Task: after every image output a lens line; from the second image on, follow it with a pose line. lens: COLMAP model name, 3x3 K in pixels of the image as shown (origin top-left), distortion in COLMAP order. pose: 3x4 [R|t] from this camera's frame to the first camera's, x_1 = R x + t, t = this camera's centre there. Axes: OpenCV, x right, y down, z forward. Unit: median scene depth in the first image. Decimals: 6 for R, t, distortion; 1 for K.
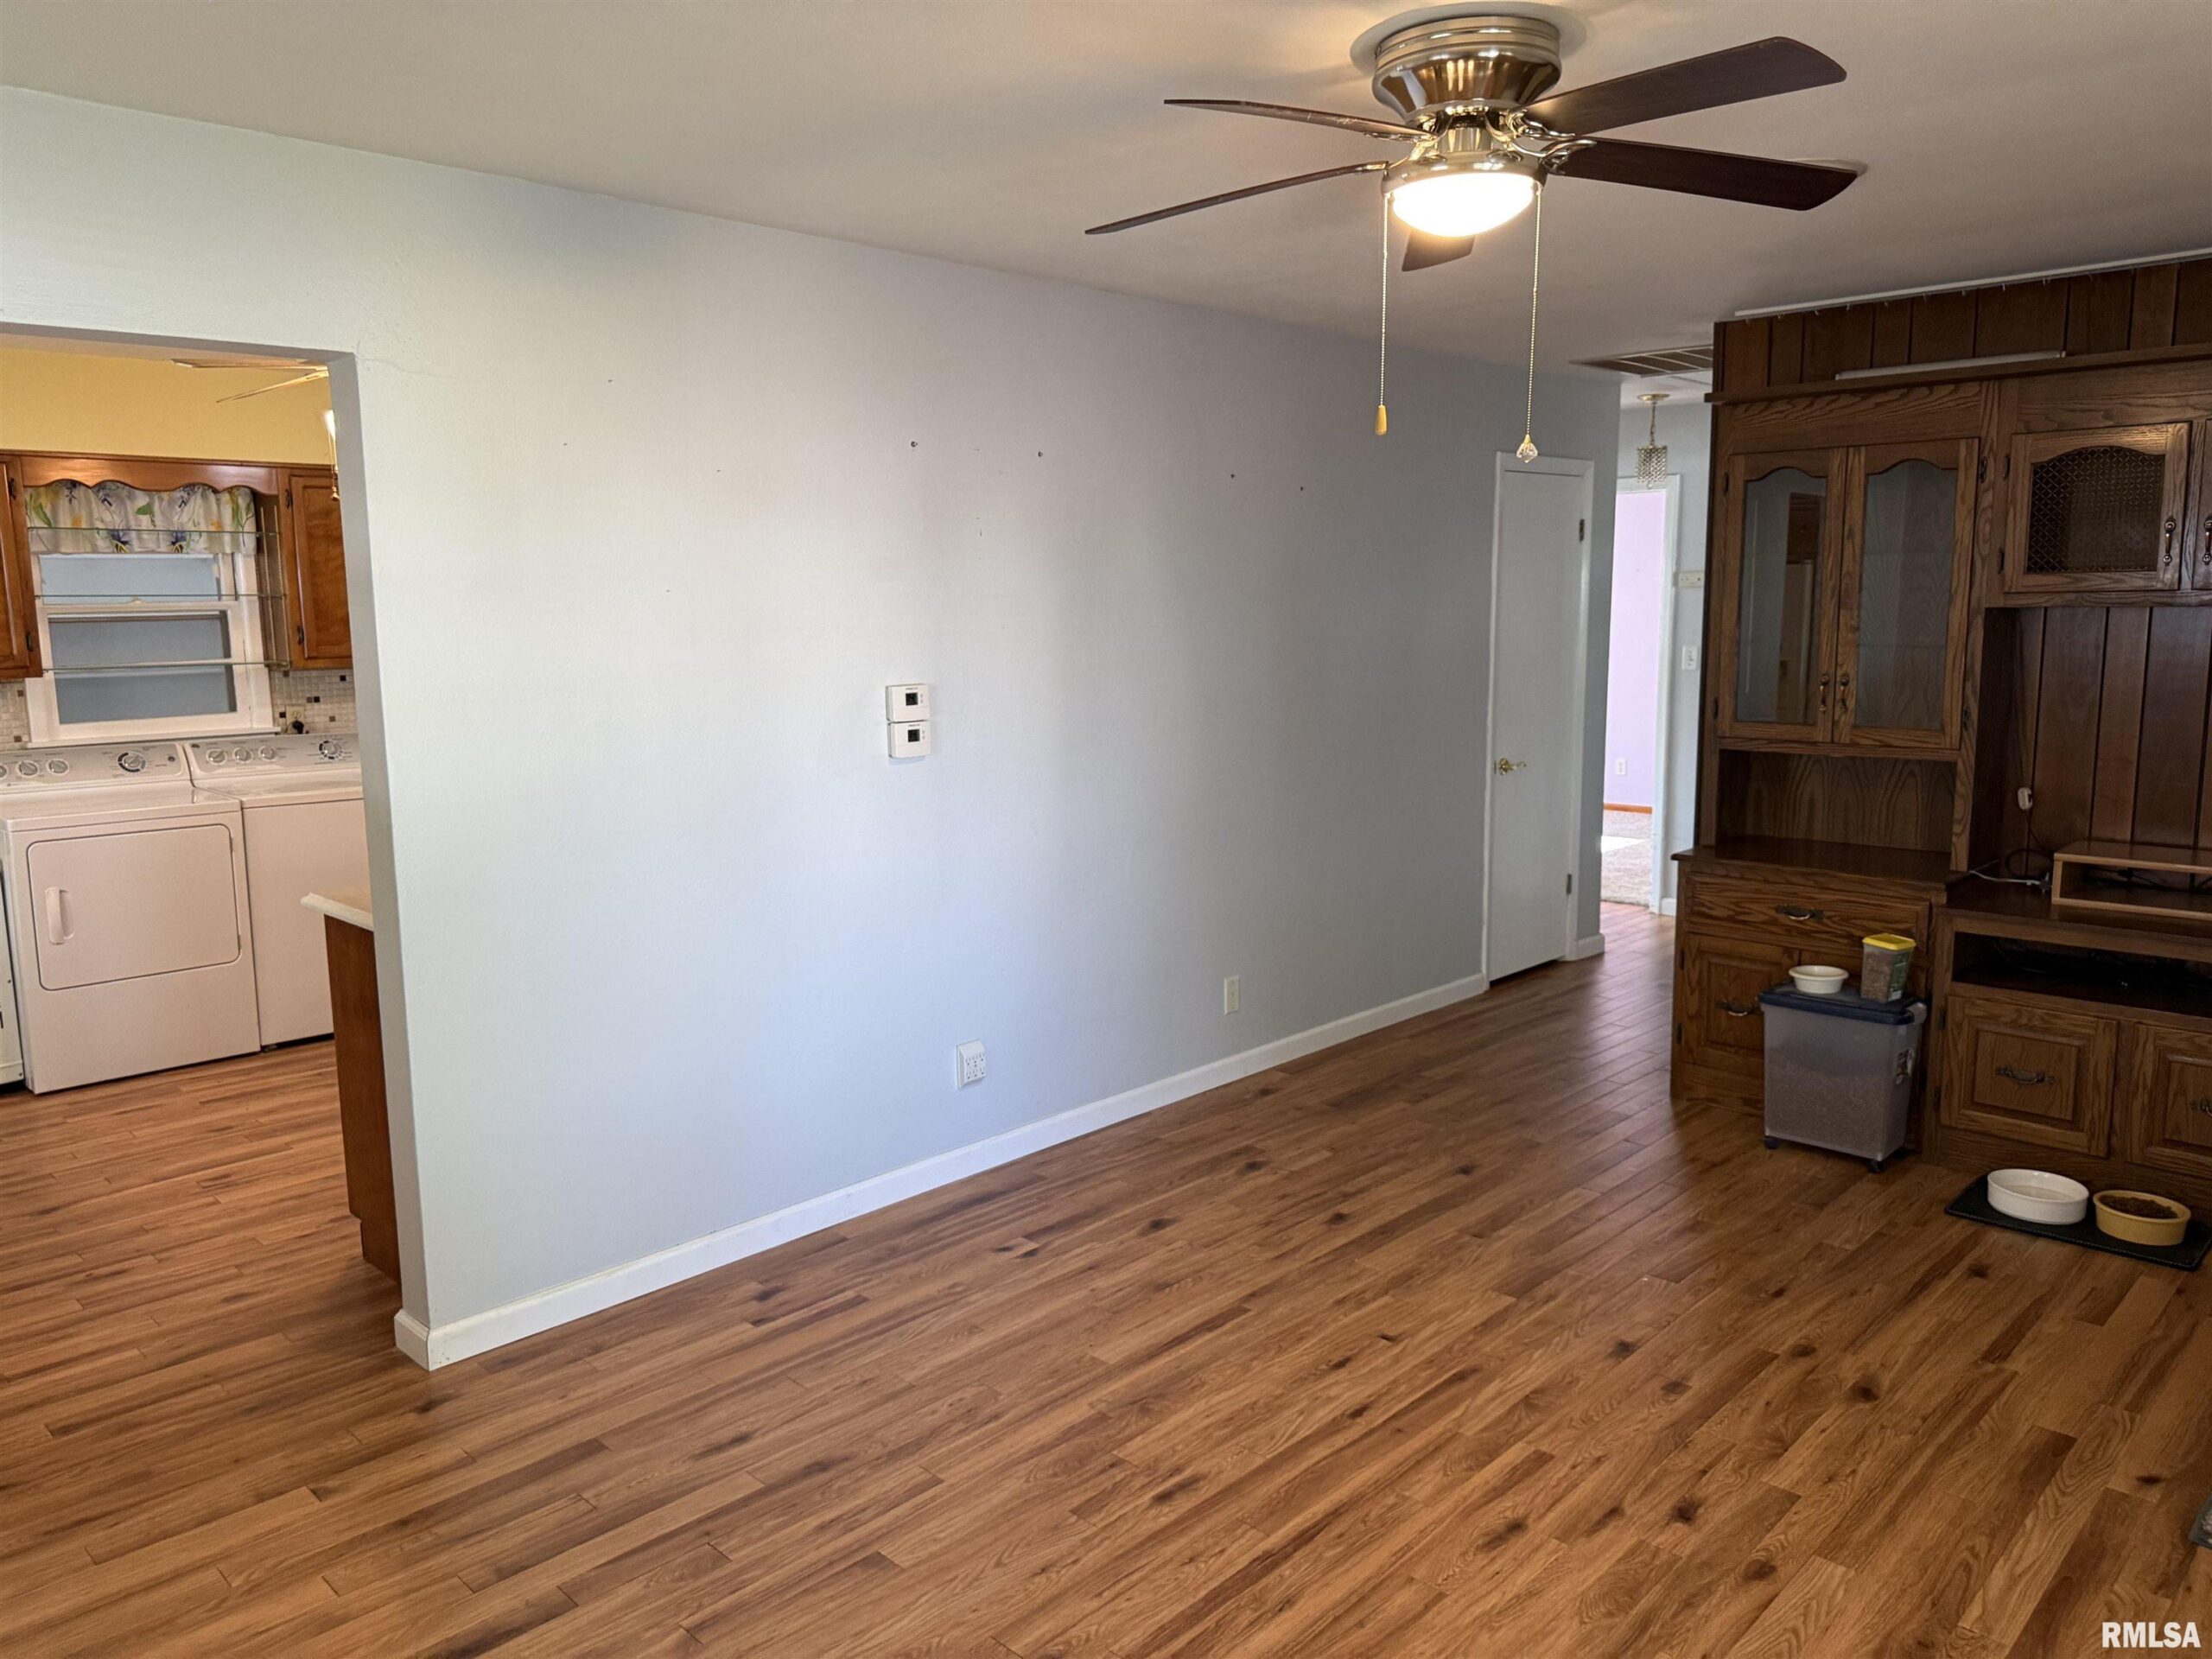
lens RADIAL K [[1559.4, 0, 1106.0], [0, 1559.4, 829.5], [0, 0, 1]] dist [-0.004169, -0.007501]
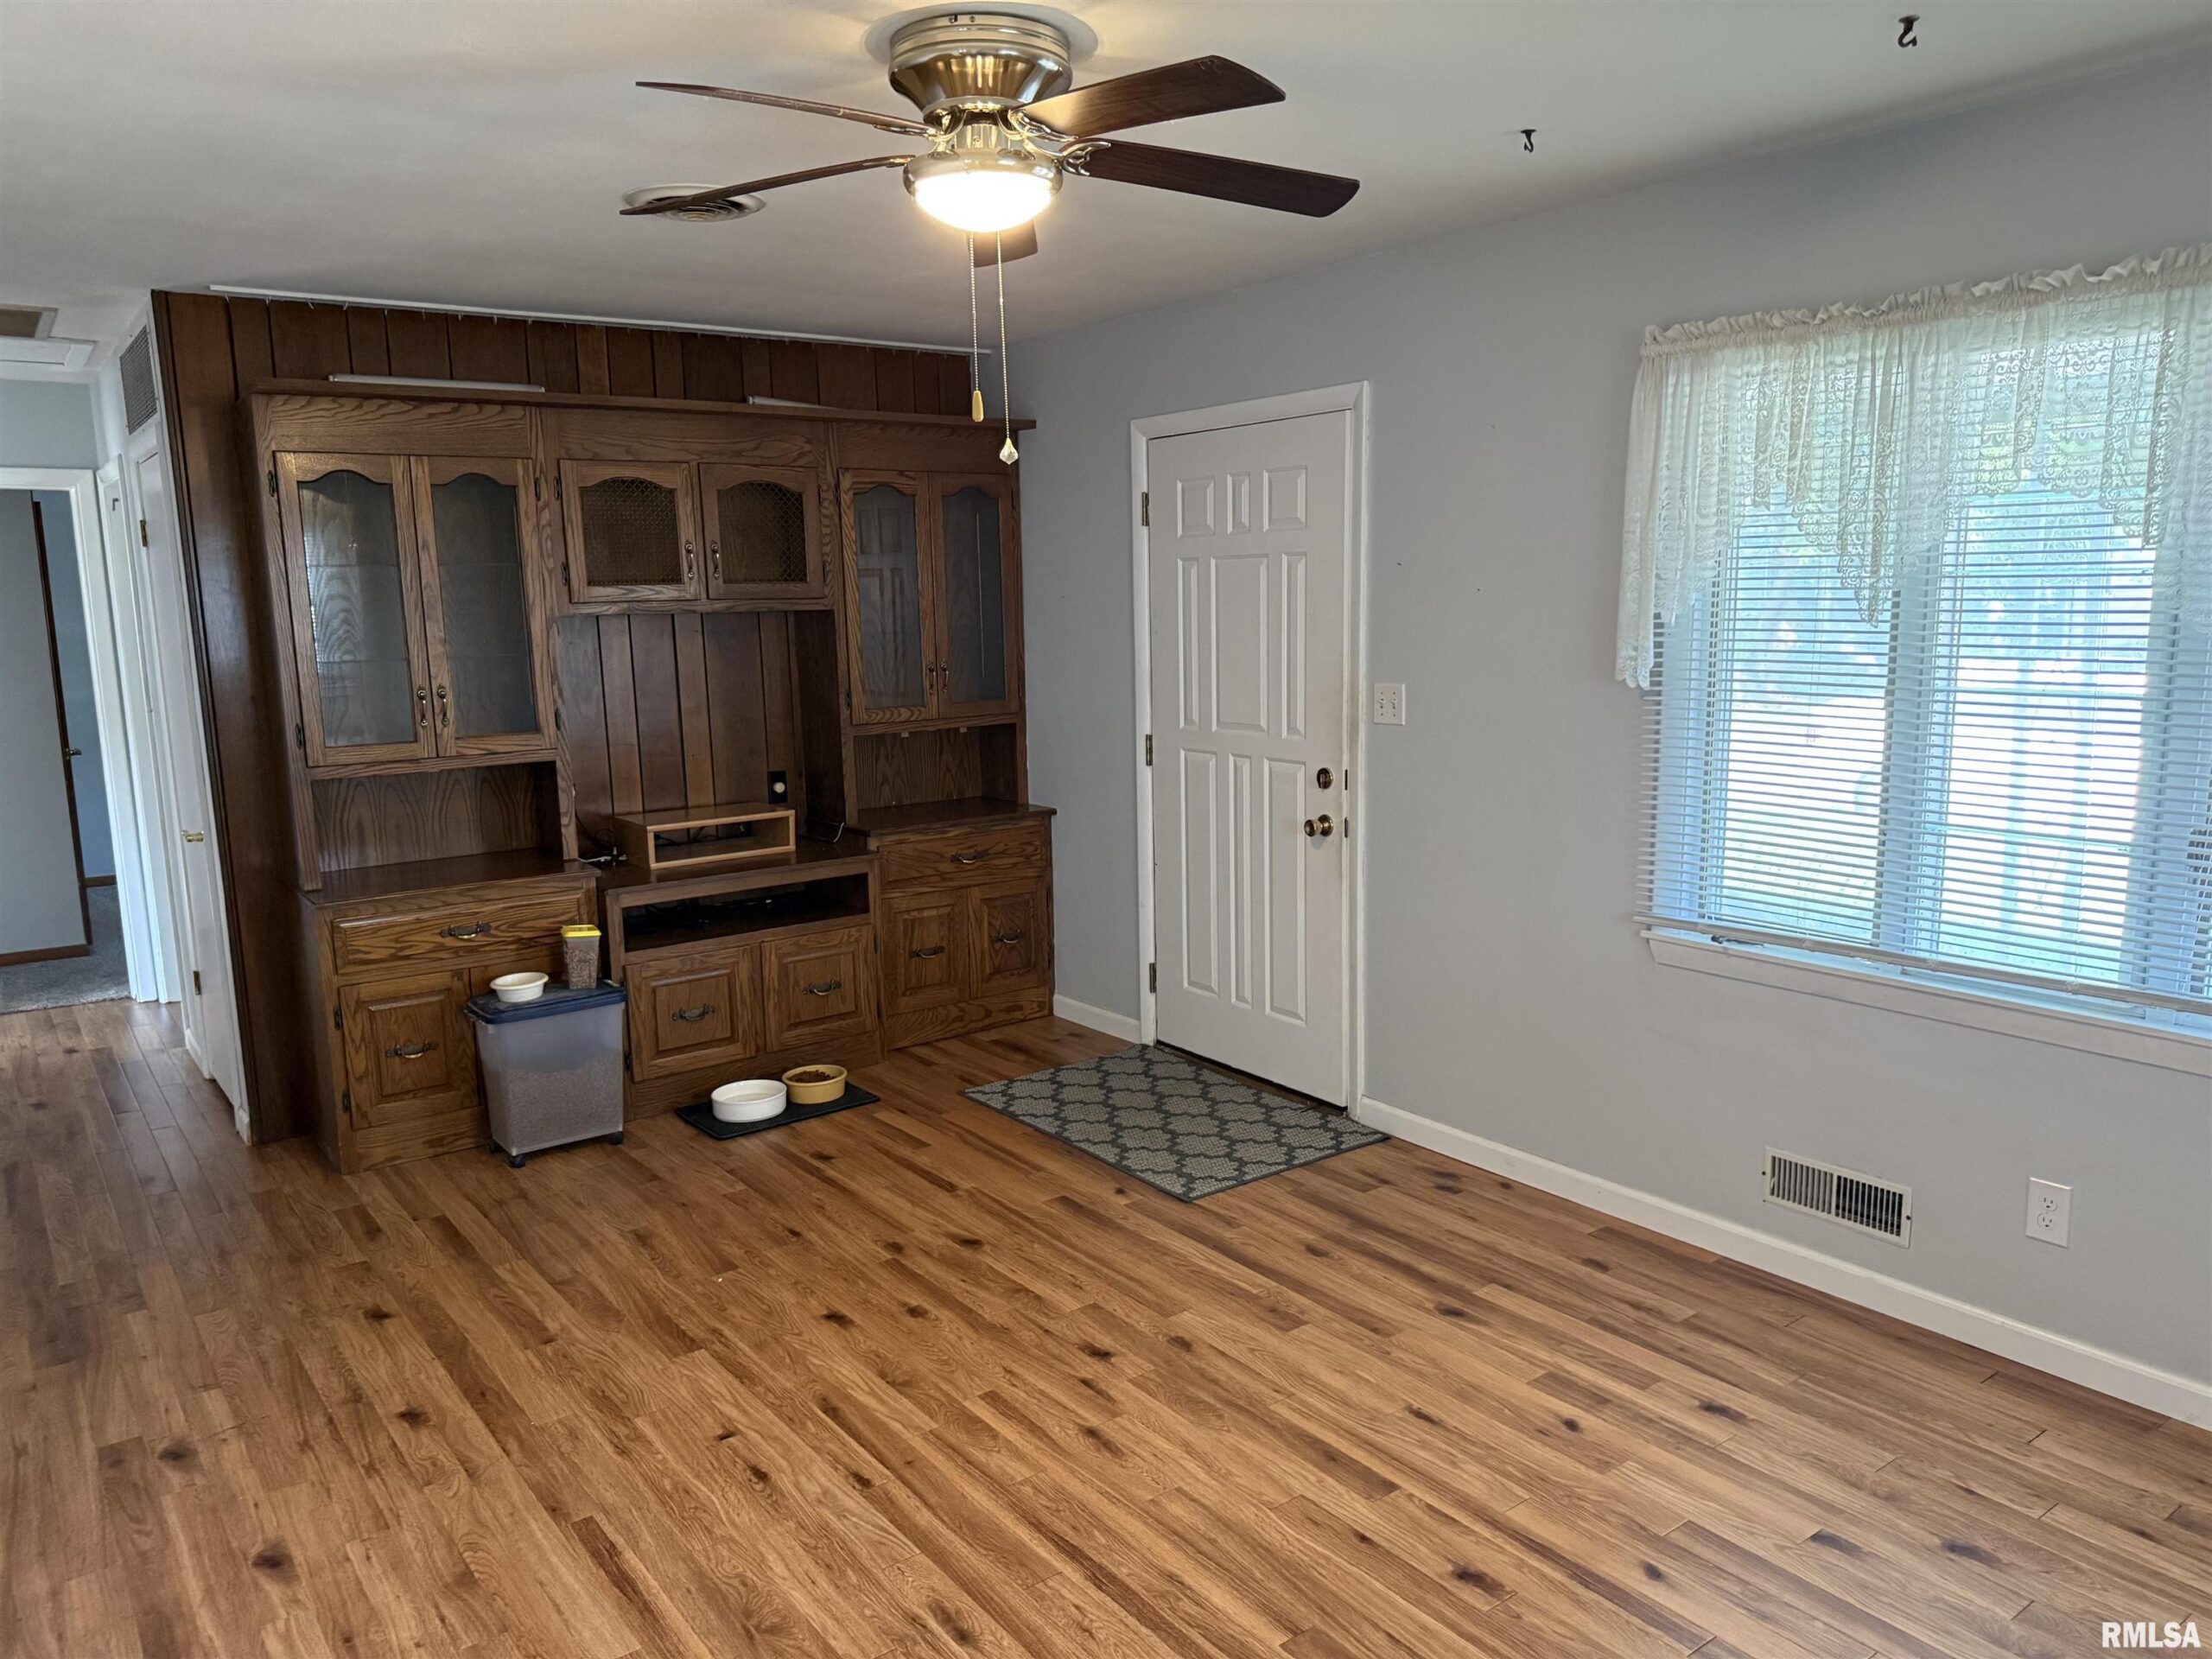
lens RADIAL K [[1539.5, 0, 1106.0], [0, 1539.5, 829.5], [0, 0, 1]] dist [0.049352, -0.052240]
pose [[0.156940, -0.143798, 0.977083, -0.513856], [0.166905, 0.978975, 0.117268, -0.066362], [-0.973403, 0.144676, 0.177641, 0.505839]]
